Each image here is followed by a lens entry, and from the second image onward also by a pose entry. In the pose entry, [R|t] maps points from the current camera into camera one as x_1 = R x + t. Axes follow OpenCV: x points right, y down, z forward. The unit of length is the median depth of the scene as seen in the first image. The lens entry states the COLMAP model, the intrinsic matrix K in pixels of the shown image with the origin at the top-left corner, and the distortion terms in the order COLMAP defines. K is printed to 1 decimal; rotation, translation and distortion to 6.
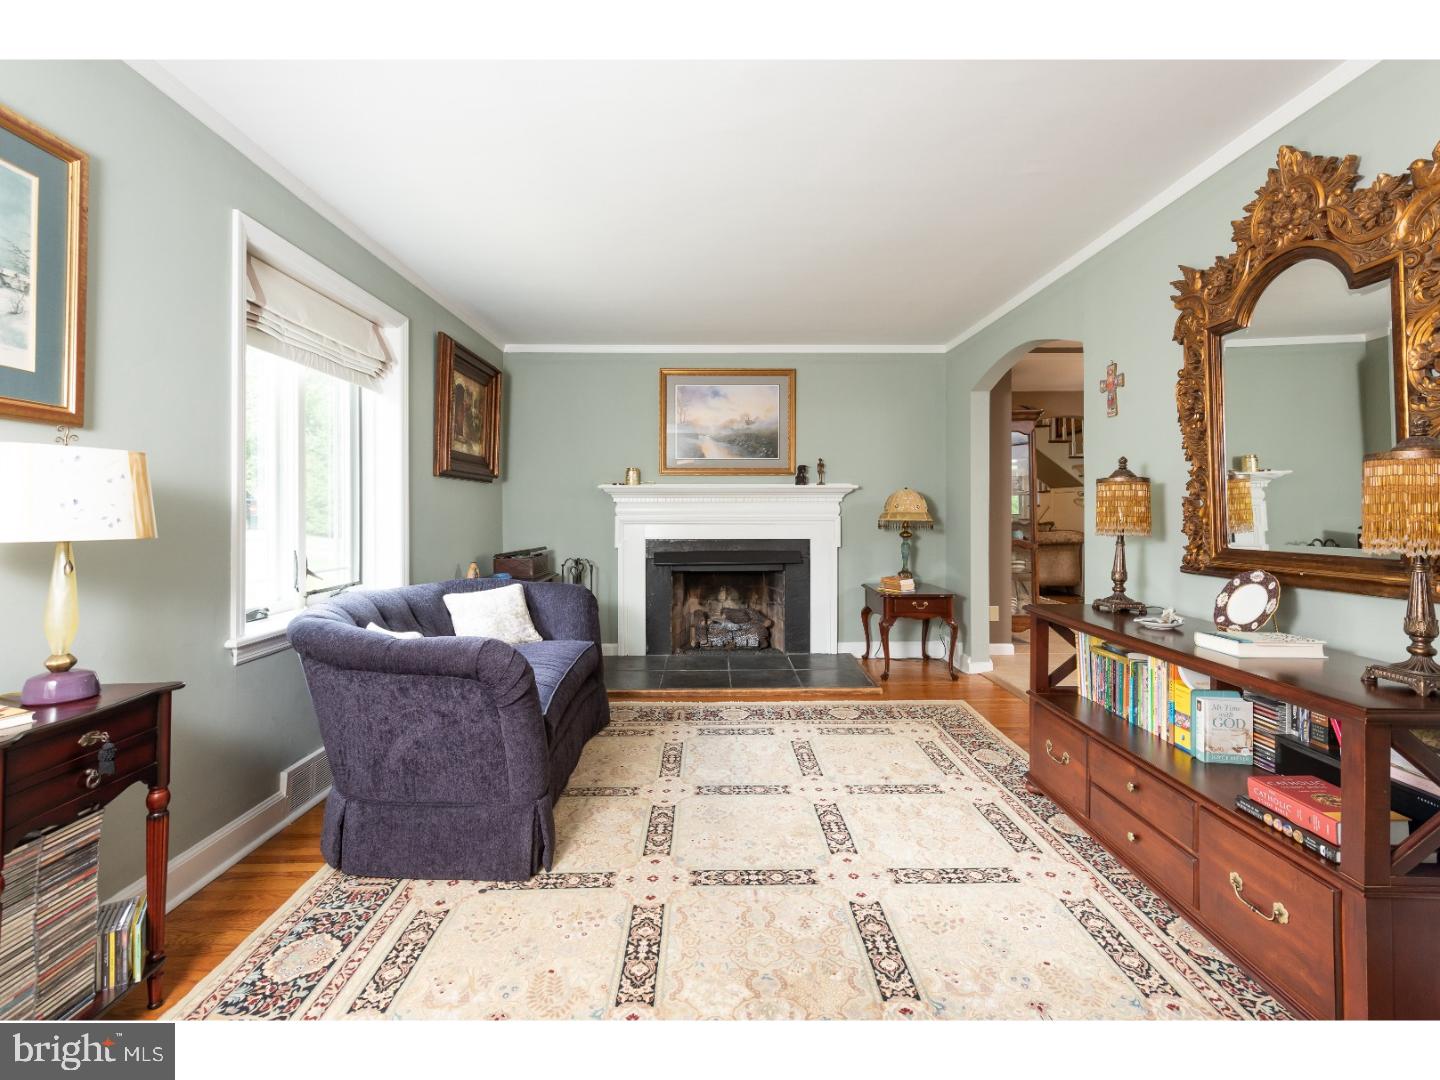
lens RADIAL K [[650.4, 0, 736.8], [0, 650.4, 499.3], [0, 0, 1]] dist [0.010749, -0.003816]
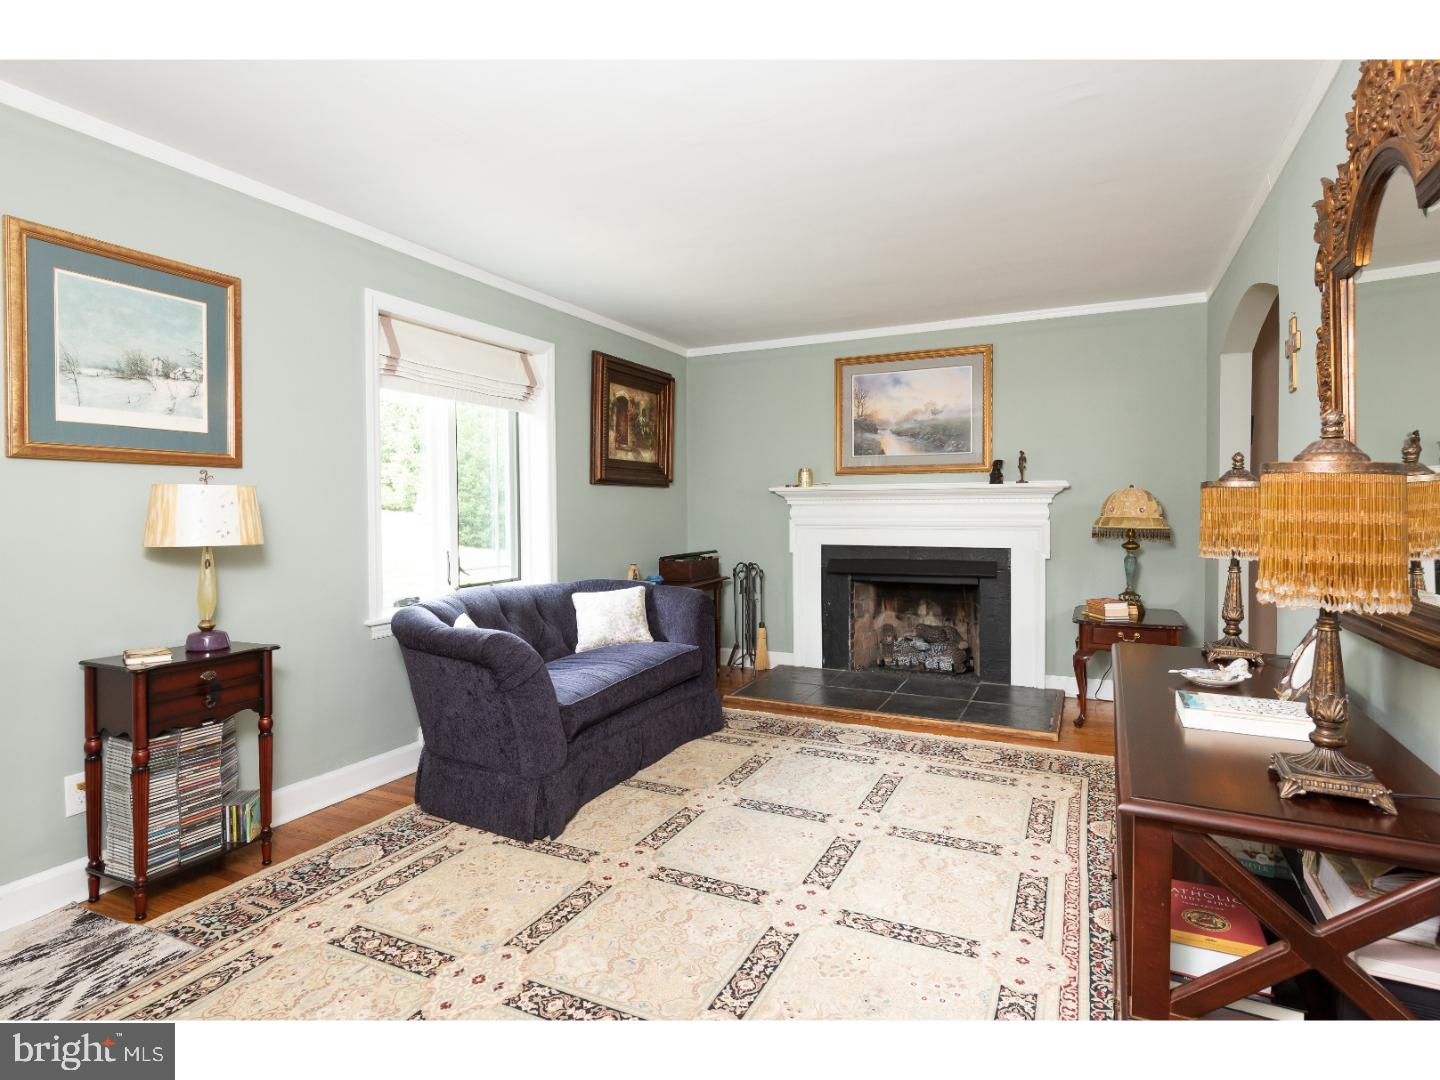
lens RADIAL K [[780.5, 0, 817.8], [0, 780.5, 505.6], [0, 0, 1]] dist [0.013951, -0.006237]
pose [[0.897172, 0.000295, -0.441681, 0.543157], [0.009829, 0.999739, 0.020633, -0.026997], [0.441572, -0.022853, 0.896935, -0.005440]]
